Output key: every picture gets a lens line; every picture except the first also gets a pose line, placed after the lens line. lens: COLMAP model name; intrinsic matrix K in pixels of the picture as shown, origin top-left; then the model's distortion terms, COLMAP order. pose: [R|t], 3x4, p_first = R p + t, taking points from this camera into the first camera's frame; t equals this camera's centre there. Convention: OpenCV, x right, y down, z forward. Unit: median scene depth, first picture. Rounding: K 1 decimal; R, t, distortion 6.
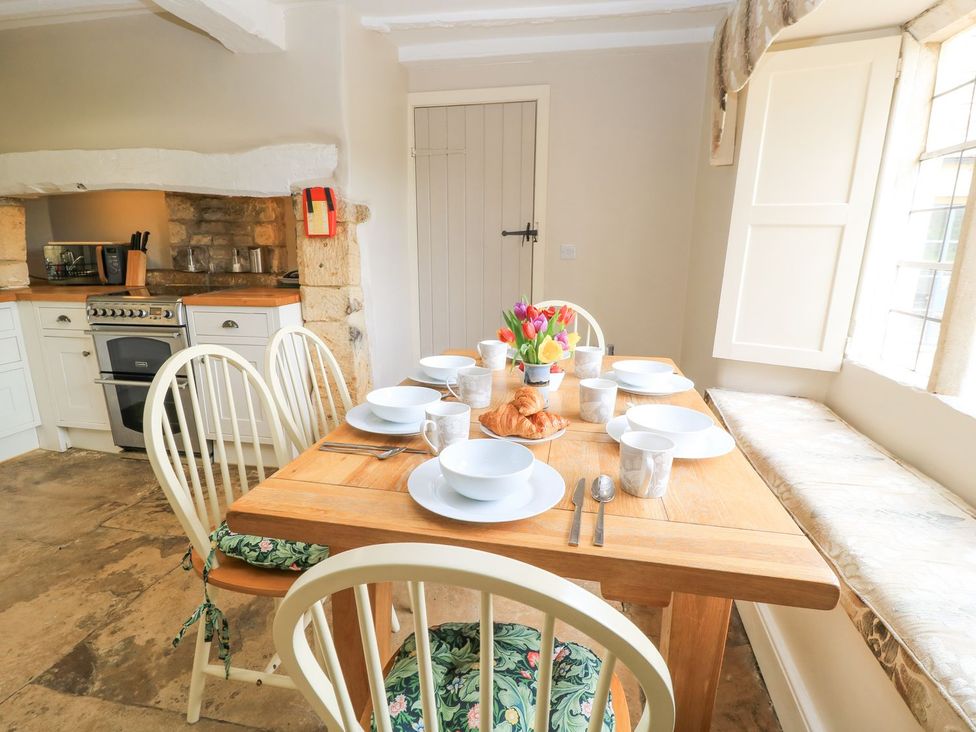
lens RADIAL K [[503.4, 0, 479.3], [0, 503.4, 367.8], [0, 0, 1]] dist [-0.000417, -0.014782]
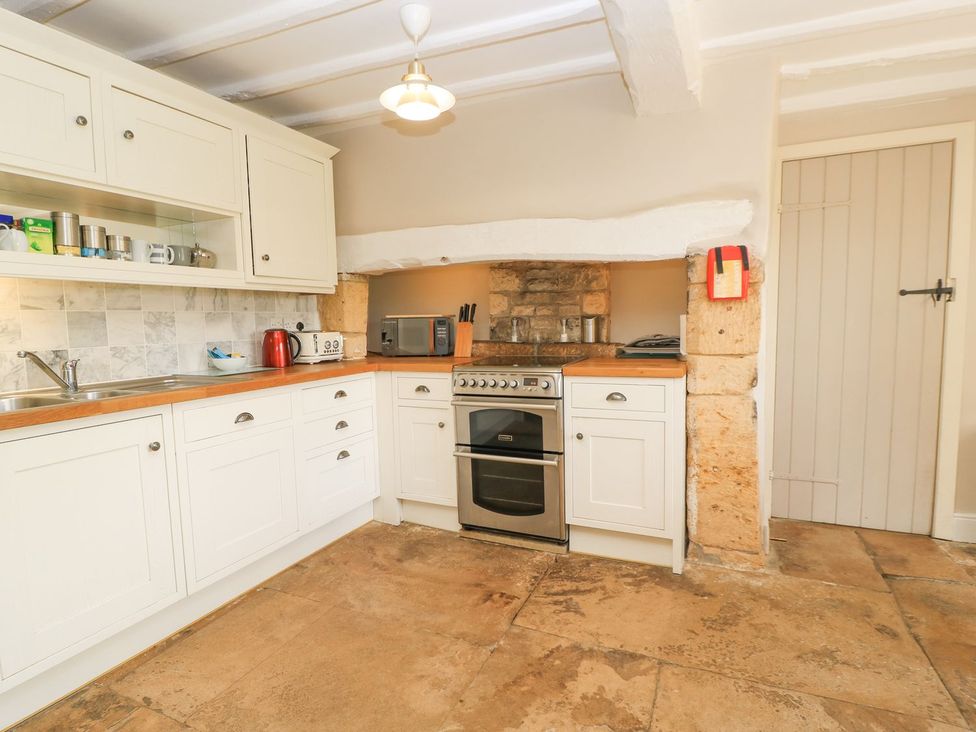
lens RADIAL K [[503.4, 0, 479.3], [0, 503.4, 367.8], [0, 0, 1]] dist [-0.000417, -0.014782]
pose [[0.970932, -0.000815, -0.239352, -0.466930], [-0.034291, 0.989205, -0.142470, -0.000740], [0.236884, 0.146536, 0.960423, 0.056755]]
